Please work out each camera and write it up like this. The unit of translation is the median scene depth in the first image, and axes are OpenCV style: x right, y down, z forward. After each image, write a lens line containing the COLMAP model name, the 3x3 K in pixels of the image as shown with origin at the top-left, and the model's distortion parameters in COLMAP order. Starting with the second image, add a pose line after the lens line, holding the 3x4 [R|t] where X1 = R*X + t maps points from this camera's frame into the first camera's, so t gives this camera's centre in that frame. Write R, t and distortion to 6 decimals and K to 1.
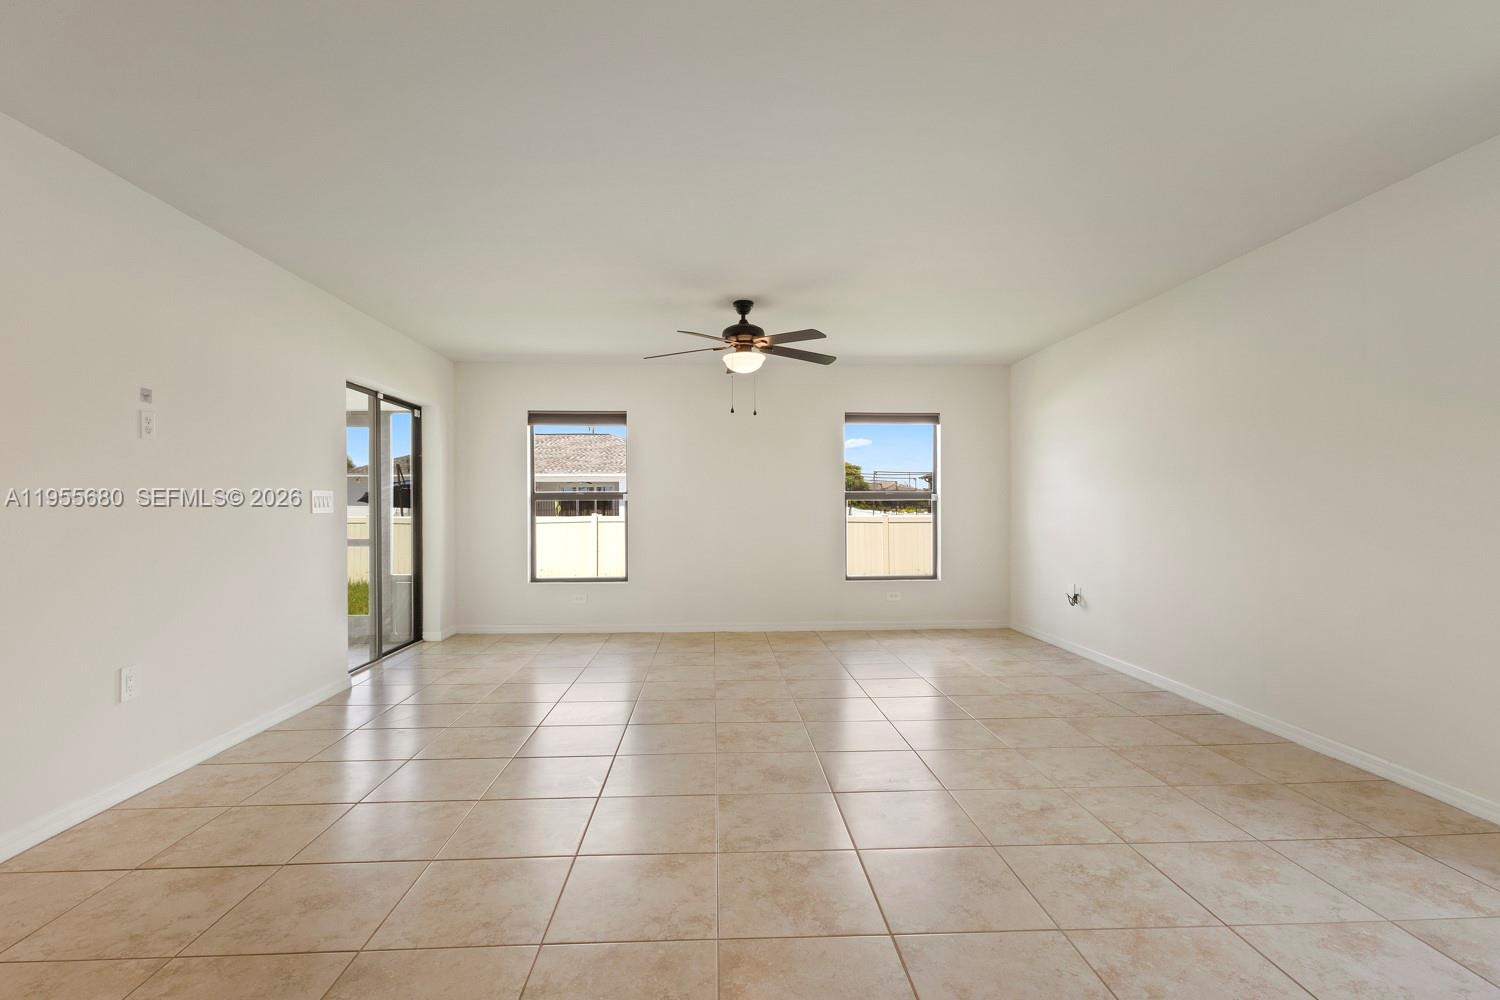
lens RADIAL K [[688.8, 0, 741.3], [0, 688.8, 508.0], [0, 0, 1]] dist [-0.000104, 0.000957]
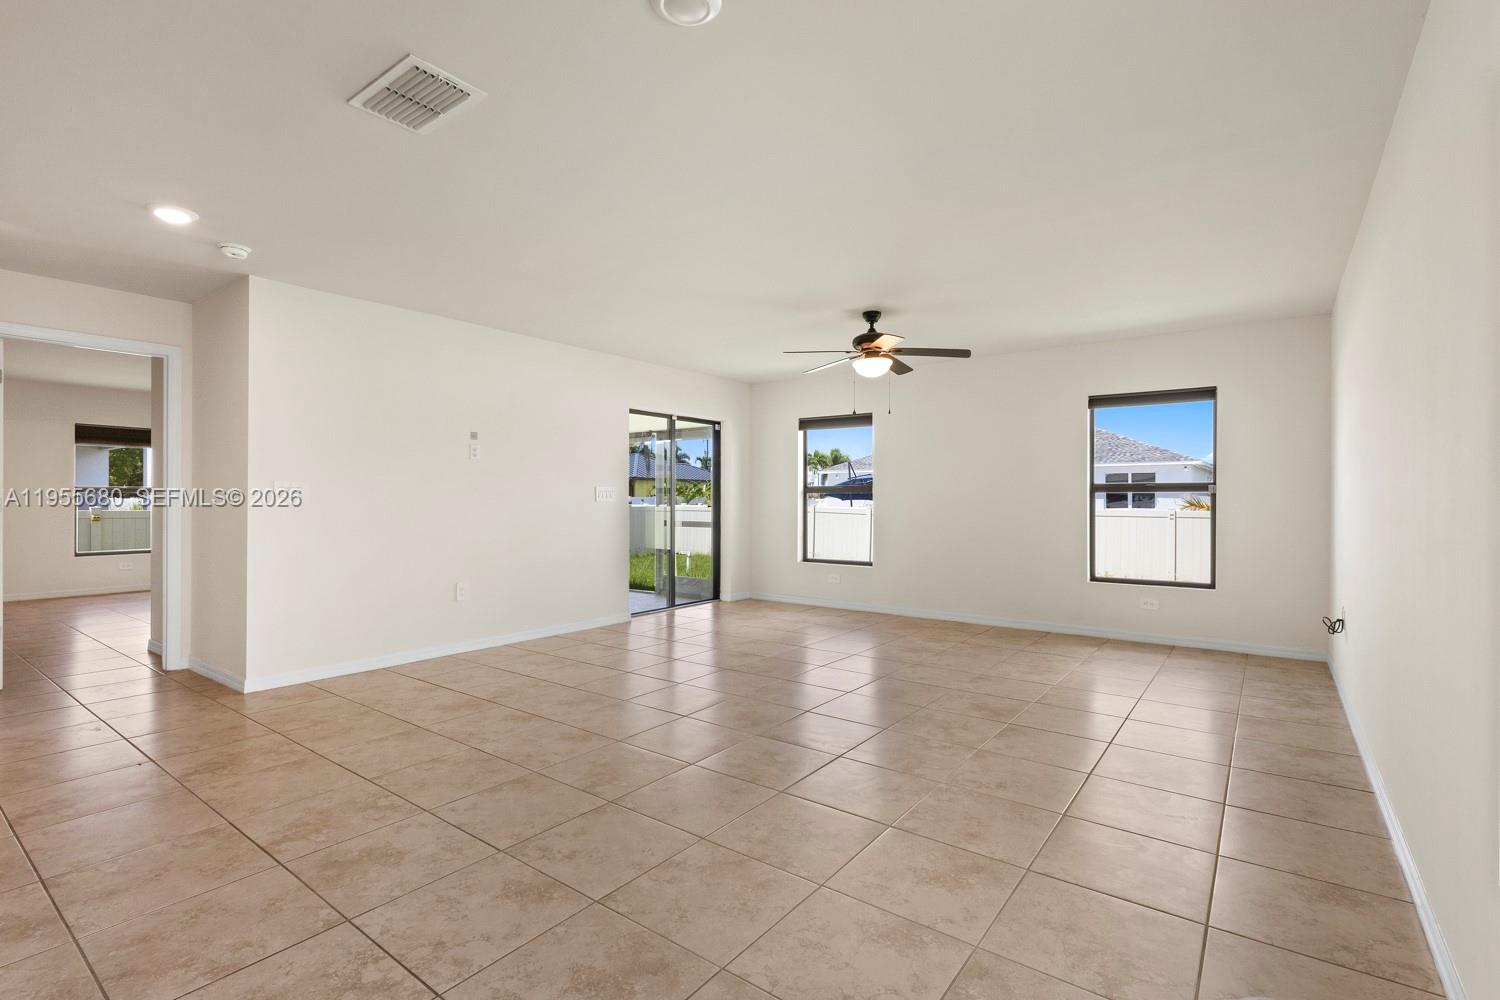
lens RADIAL K [[688.8, 0, 757.2], [0, 688.8, 485.0], [0, 0, 1]] dist [-0.000104, 0.000957]
pose [[0.775656, -0.008882, -0.631093, 0.554481], [-0.006098, 0.999749, -0.021565, 0.001504], [0.631126, 0.020576, 0.775407, 0.036759]]
